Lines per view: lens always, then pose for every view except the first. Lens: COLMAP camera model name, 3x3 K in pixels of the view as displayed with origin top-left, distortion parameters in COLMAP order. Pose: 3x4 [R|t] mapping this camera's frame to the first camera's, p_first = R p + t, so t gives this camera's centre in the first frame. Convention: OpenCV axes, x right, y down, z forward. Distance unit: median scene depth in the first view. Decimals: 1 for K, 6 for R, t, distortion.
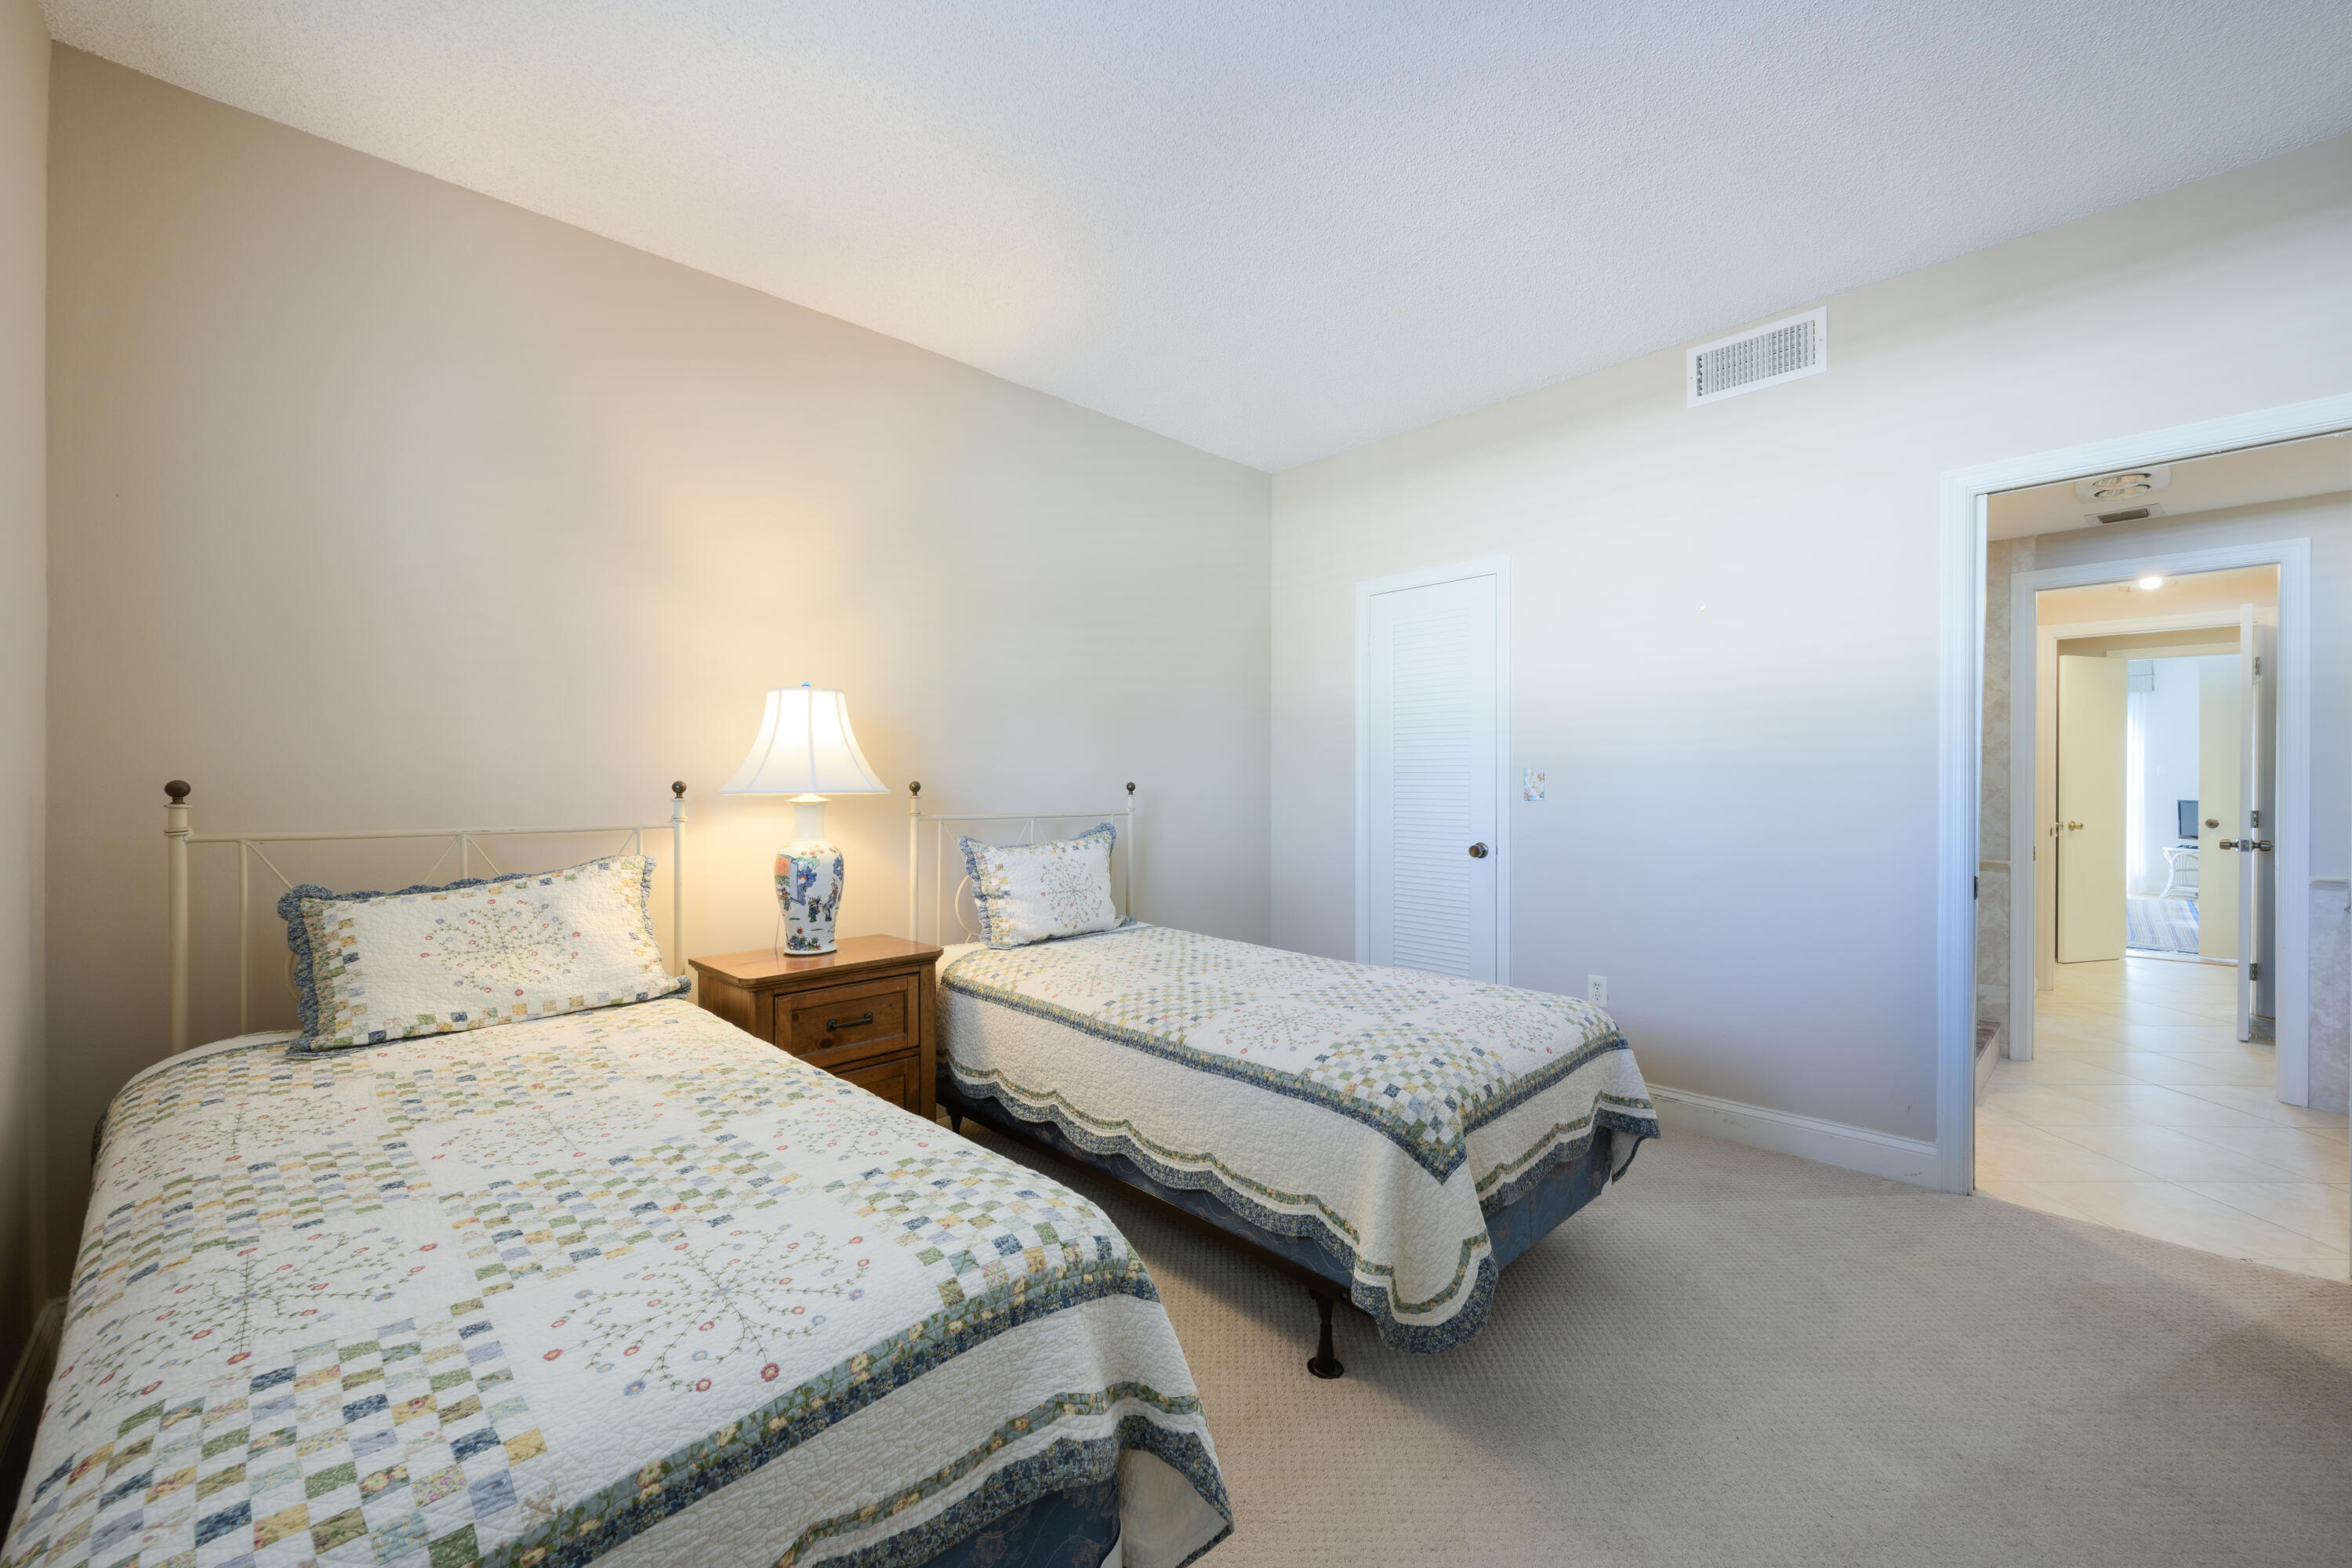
lens RADIAL K [[926.3, 0, 1180.6], [0, 926.3, 795.6], [0, 0, 1]] dist [-0.000861, 0.000185]
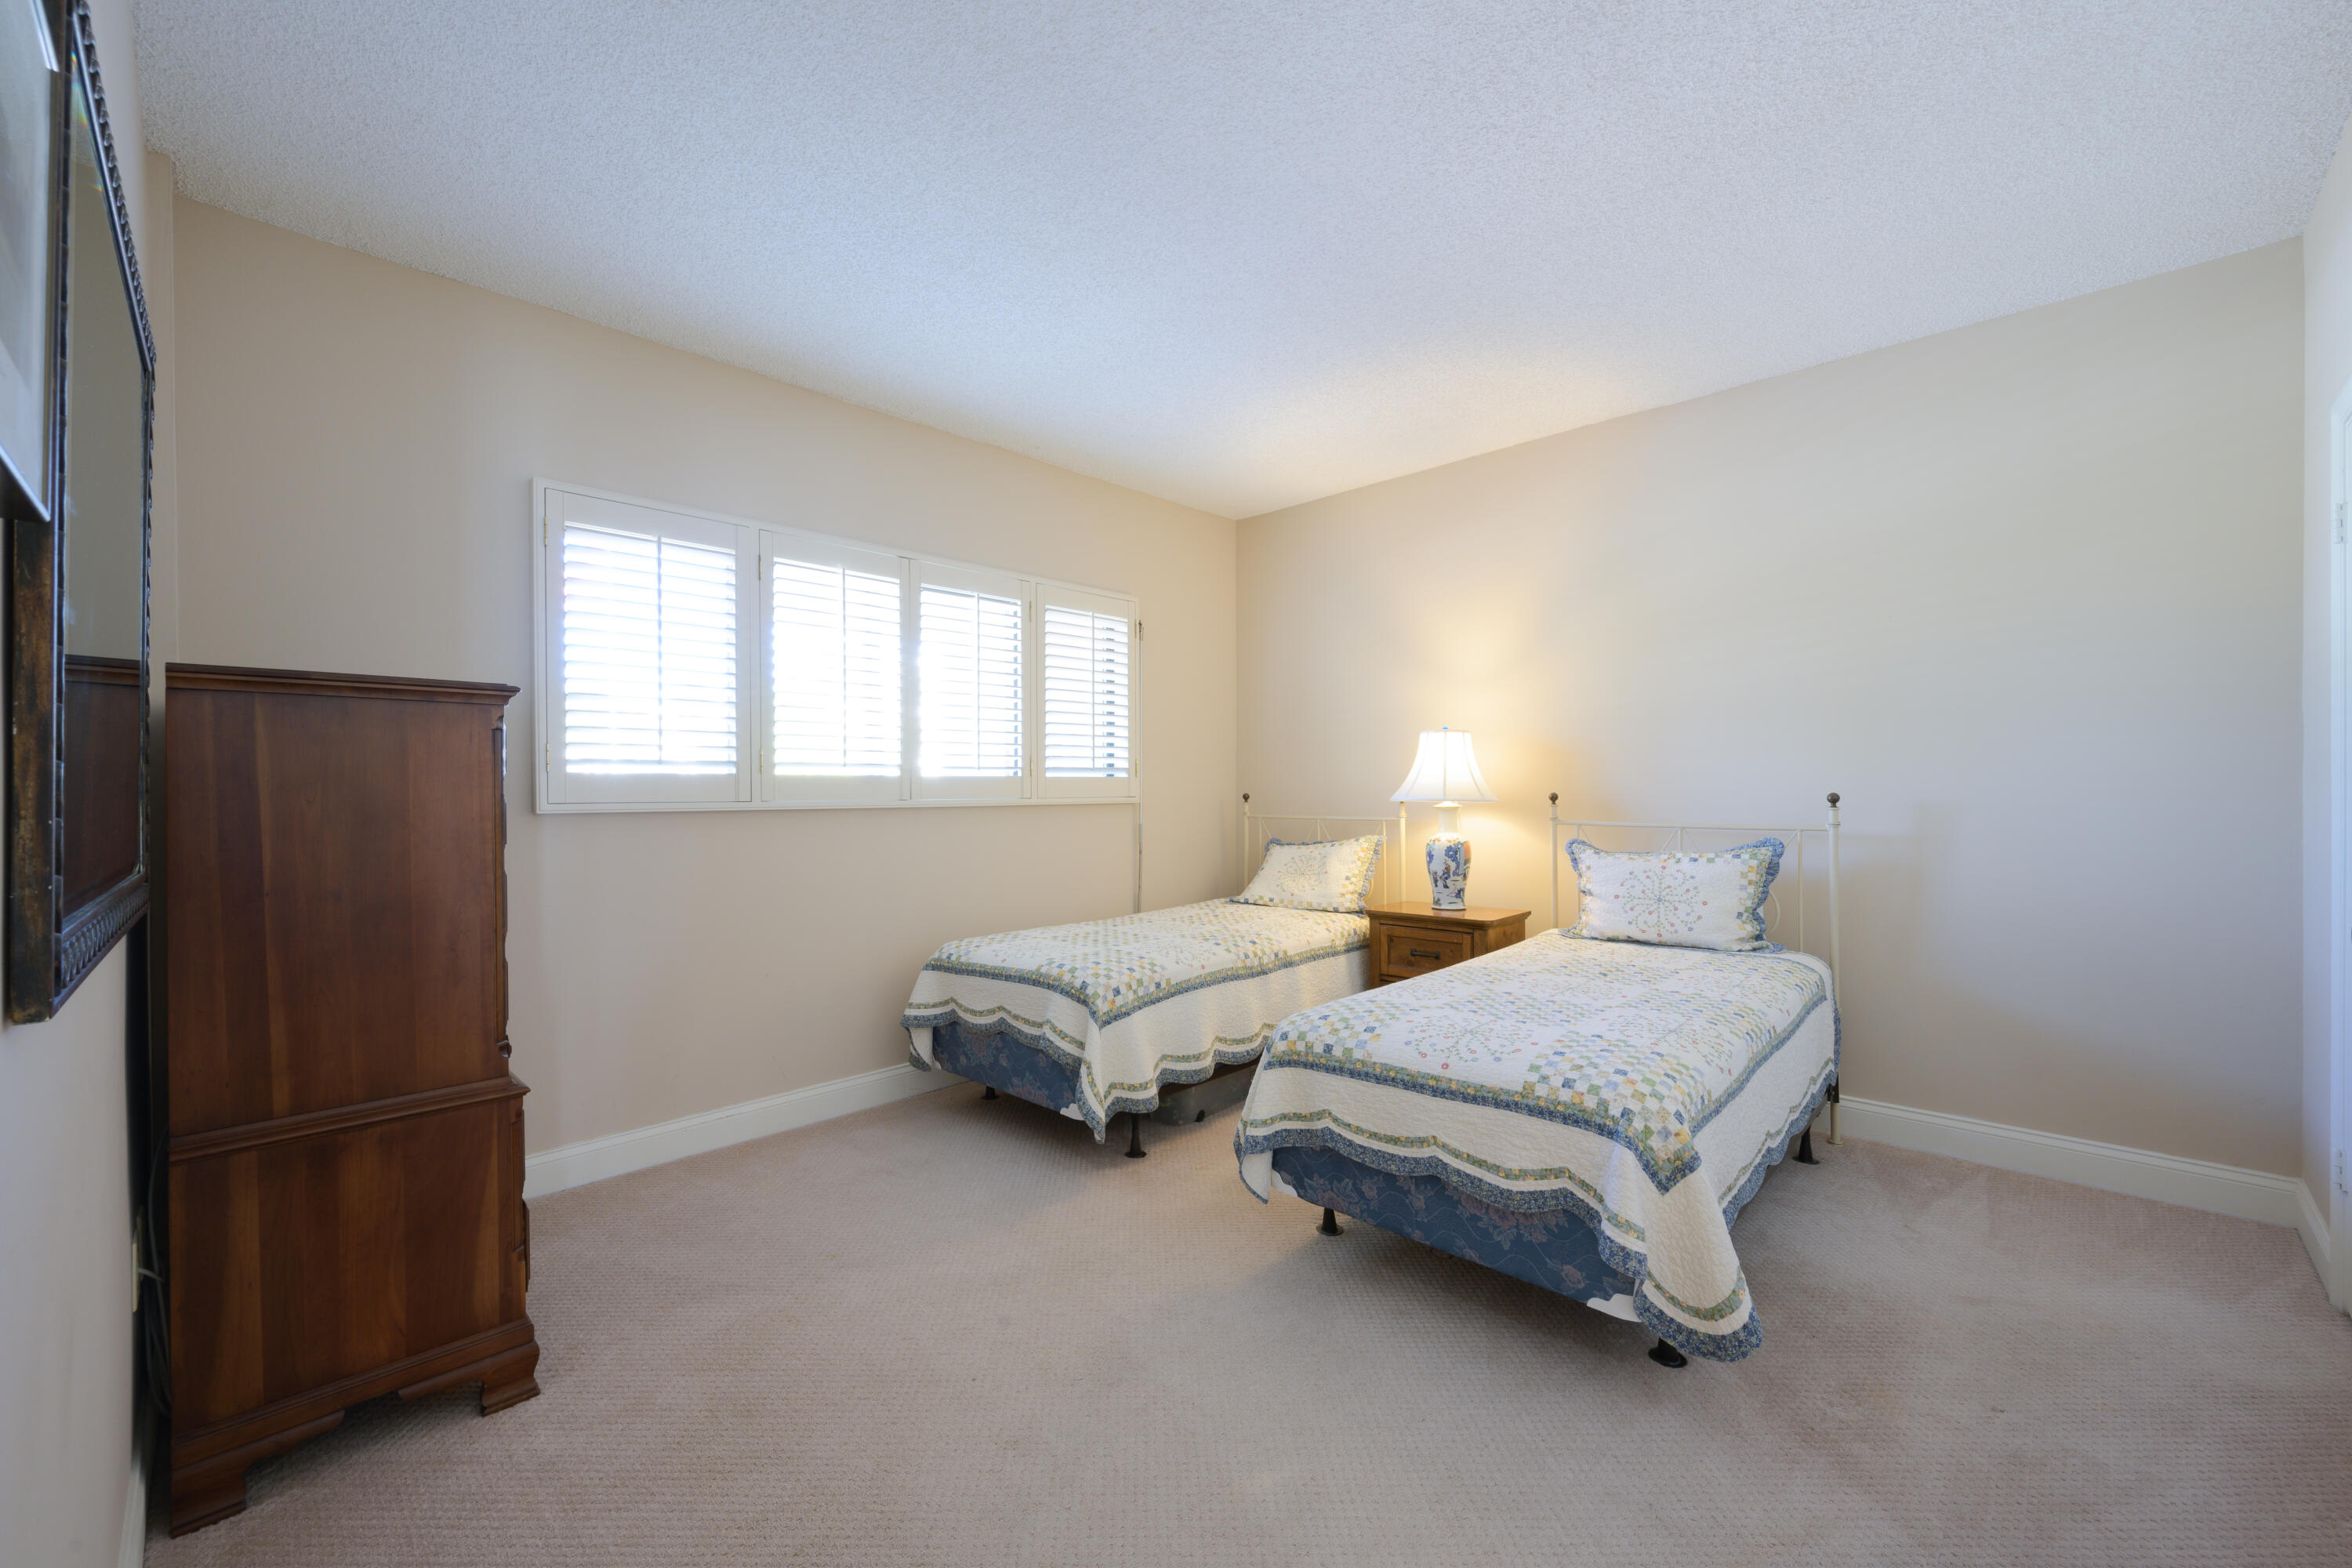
lens RADIAL K [[926.3, 0, 1188.5], [0, 926.3, 790.5], [0, 0, 1]] dist [-0.000861, 0.000185]
pose [[0.040762, -0.002272, -0.999166, 1.055018], [-0.012079, 0.999923, -0.002766, -0.010576], [0.999096, 0.012181, 0.040731, 0.521022]]
